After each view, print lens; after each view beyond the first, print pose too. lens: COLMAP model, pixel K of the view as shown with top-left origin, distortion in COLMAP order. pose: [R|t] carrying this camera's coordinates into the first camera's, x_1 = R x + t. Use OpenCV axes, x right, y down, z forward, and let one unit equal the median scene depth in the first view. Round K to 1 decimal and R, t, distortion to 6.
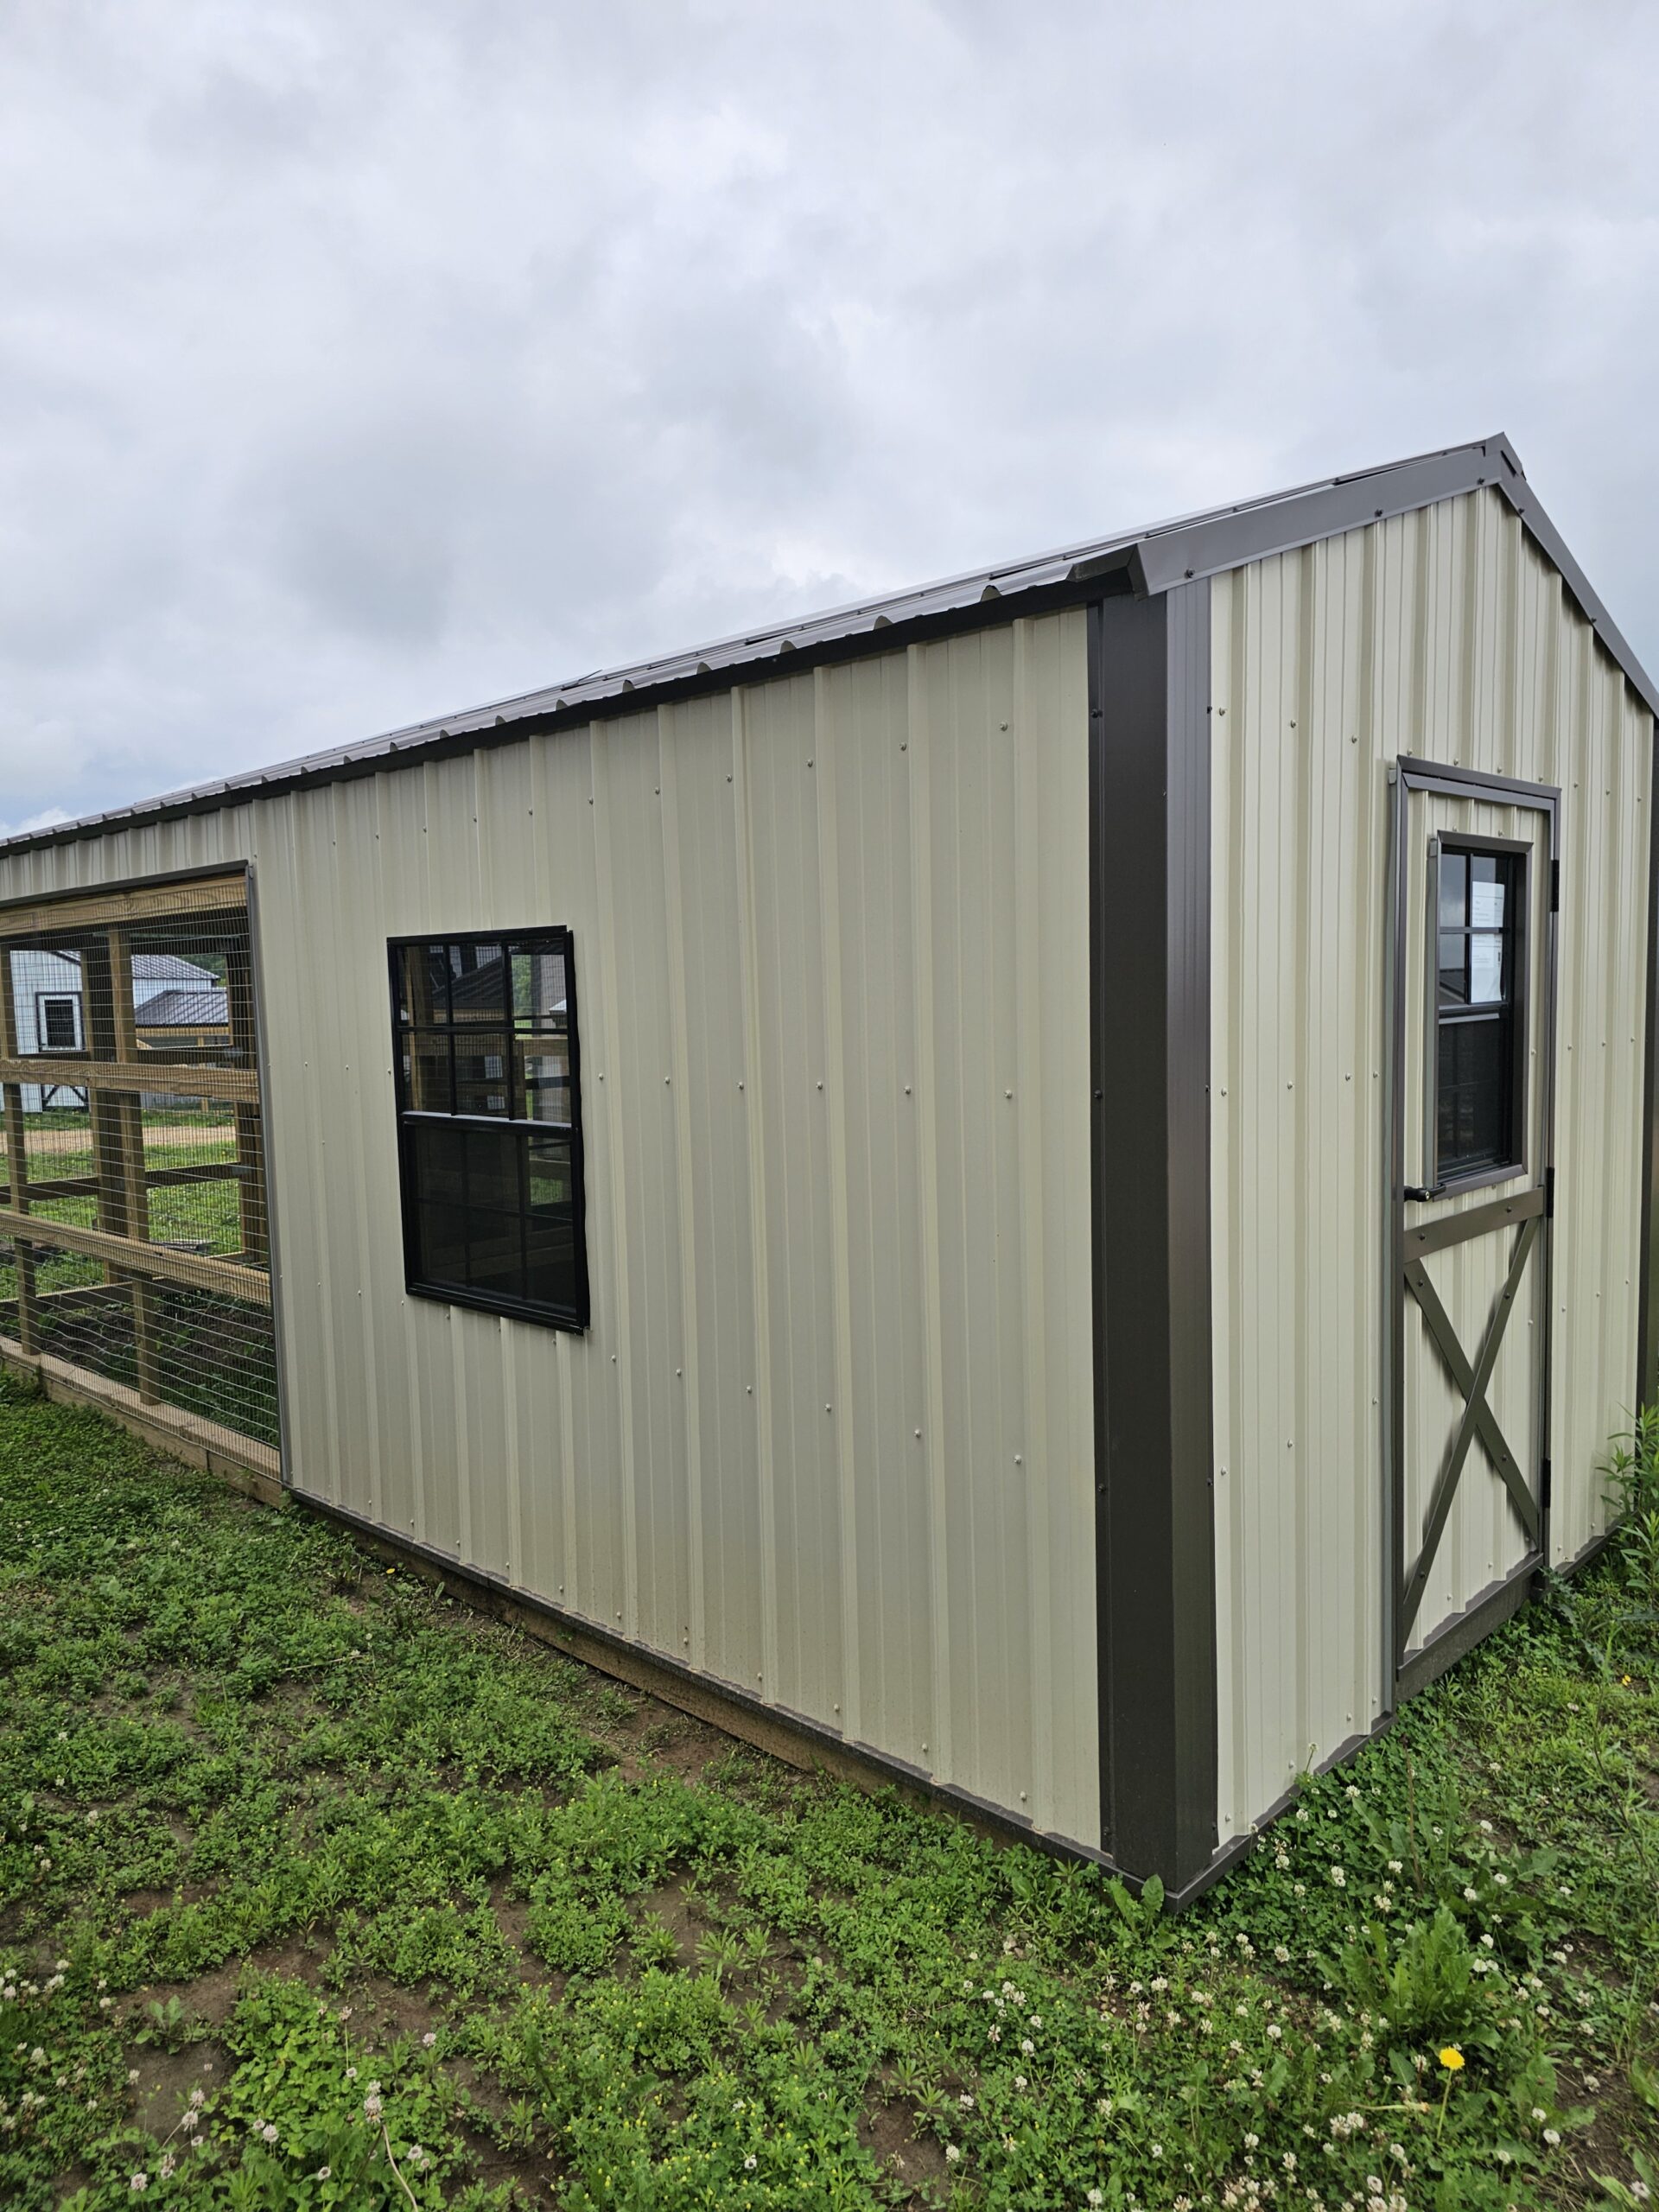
lens RADIAL K [[1461.5, 0, 841.5], [0, 1461.5, 1100.5], [0, 0, 1]] dist [0.025127, -0.001819]
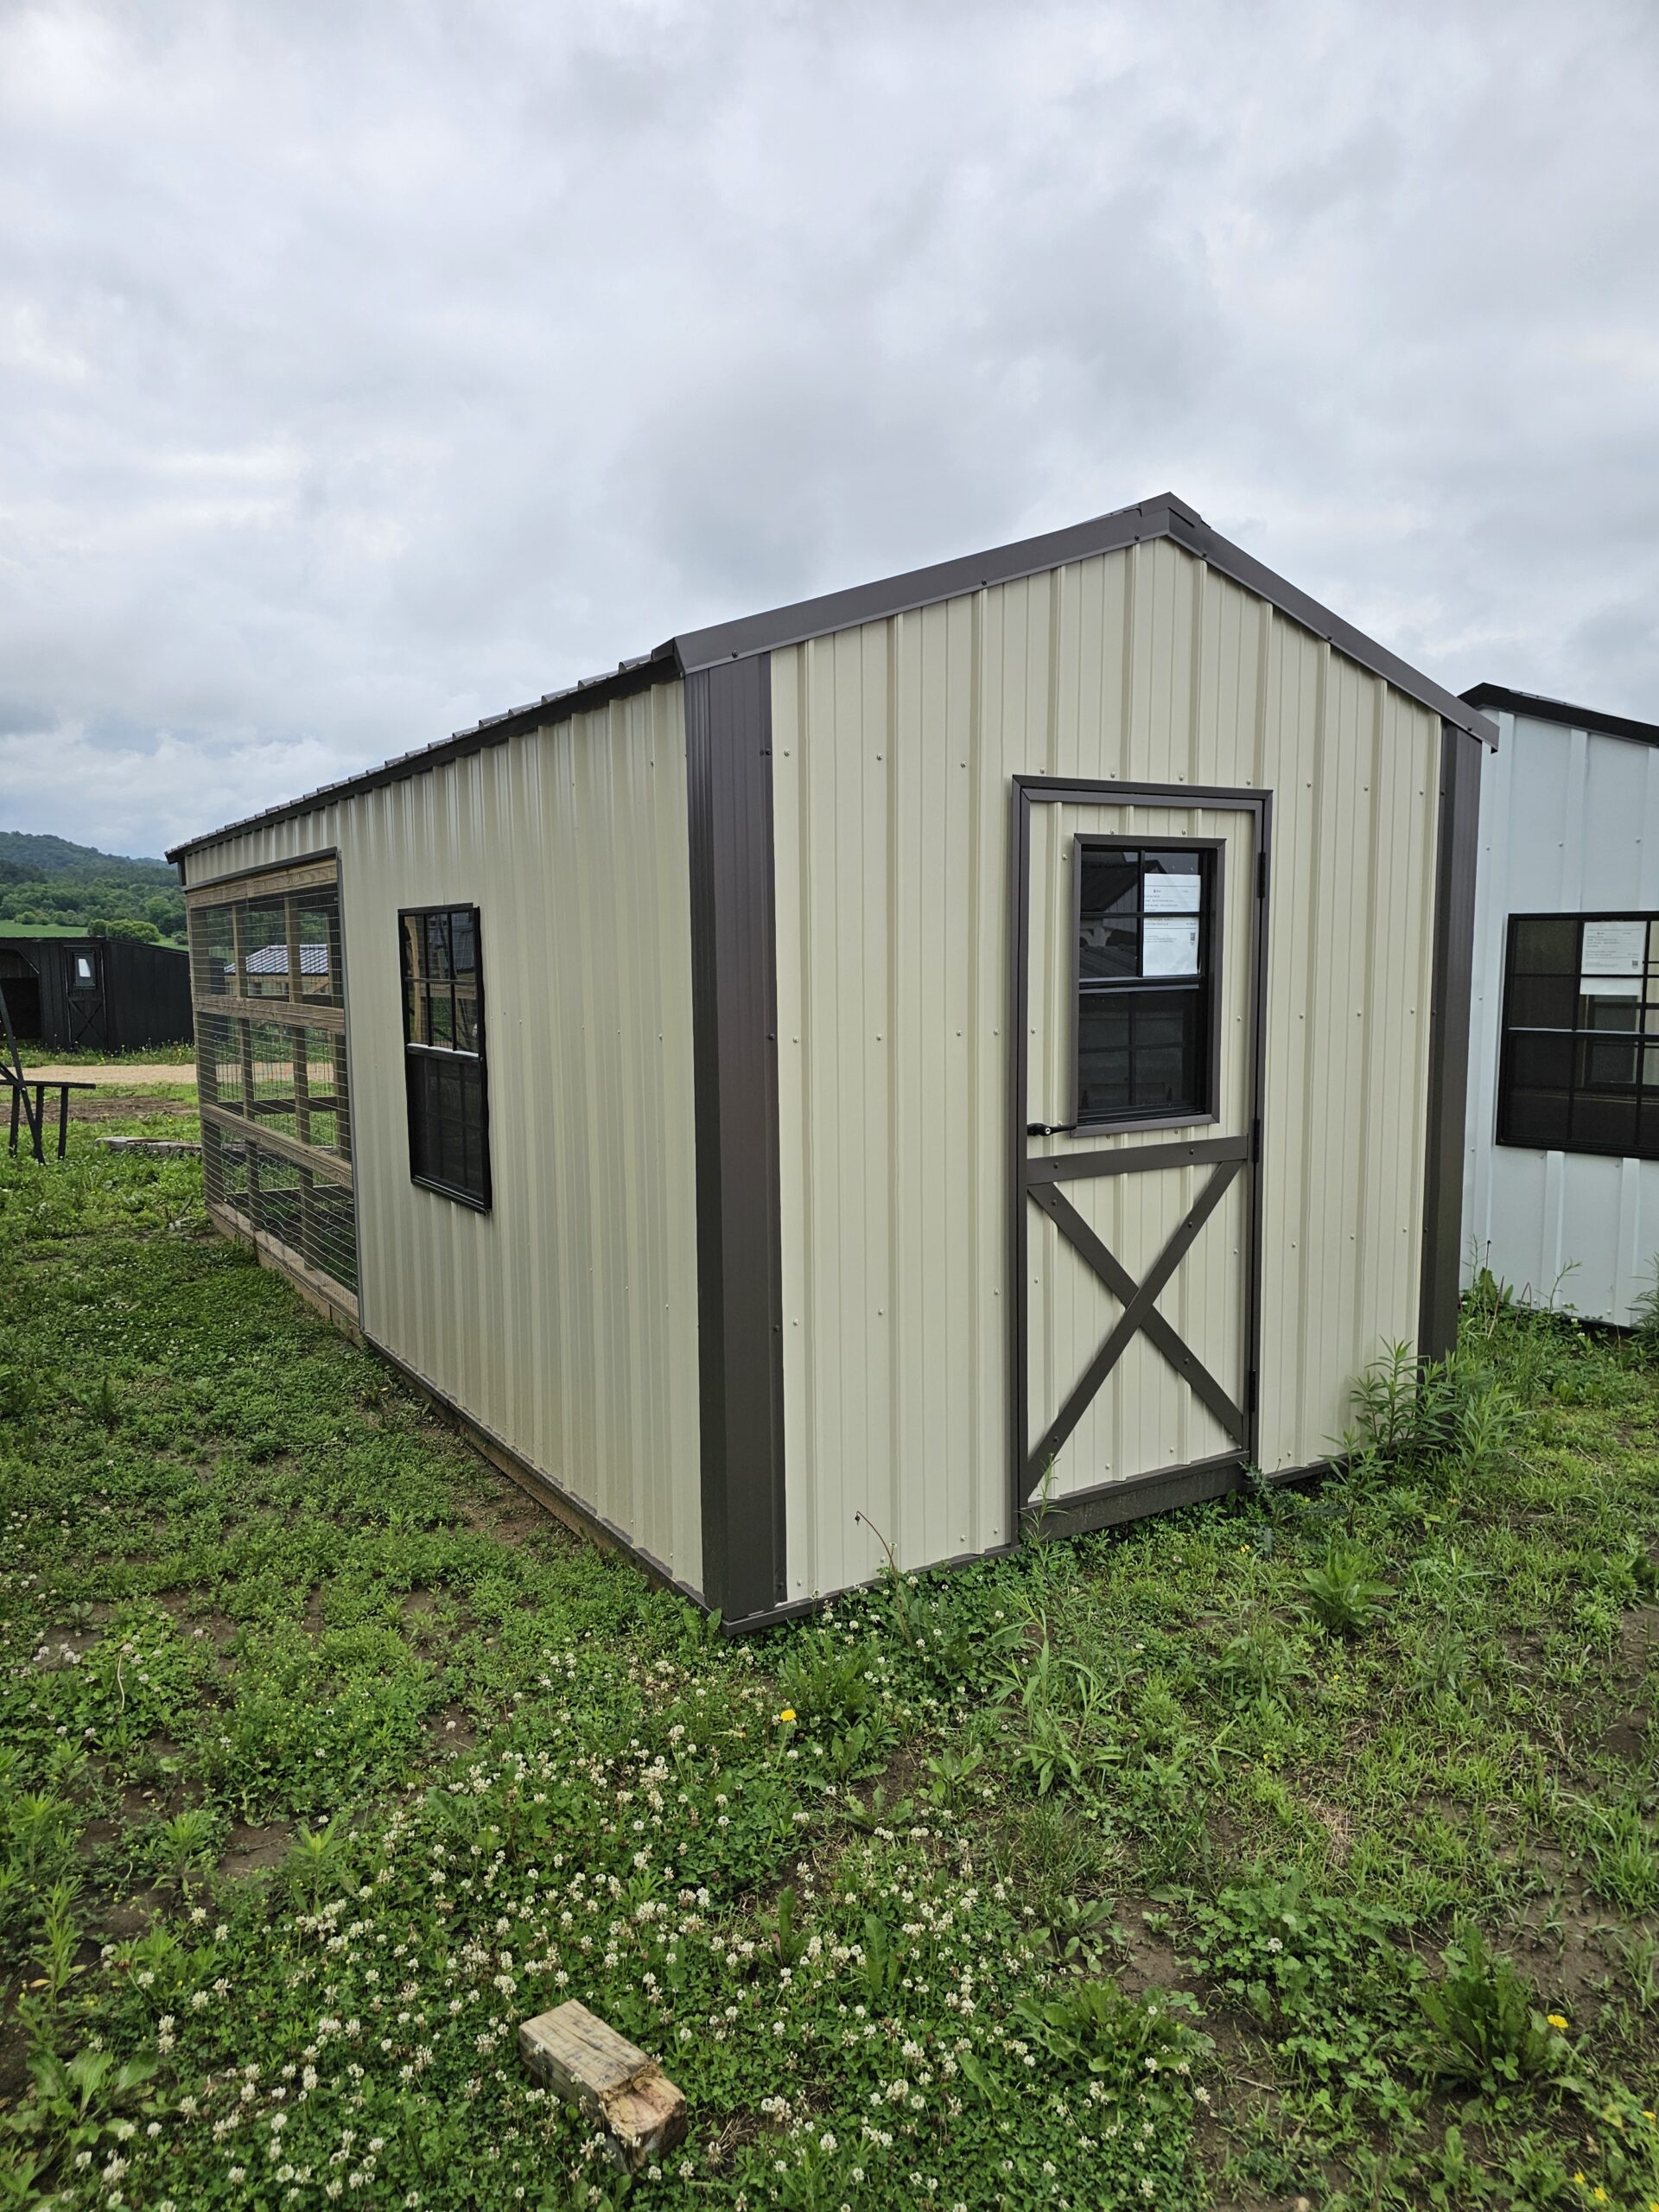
lens RADIAL K [[1461.5, 0, 812.6], [0, 1461.5, 1119.7], [0, 0, 1]] dist [0.025127, -0.001819]
pose [[0.970034, 0.041976, -0.239314, 0.407153], [-0.030539, 0.998216, 0.051302, -0.002801], [0.241040, -0.042456, 0.969586, -0.194614]]
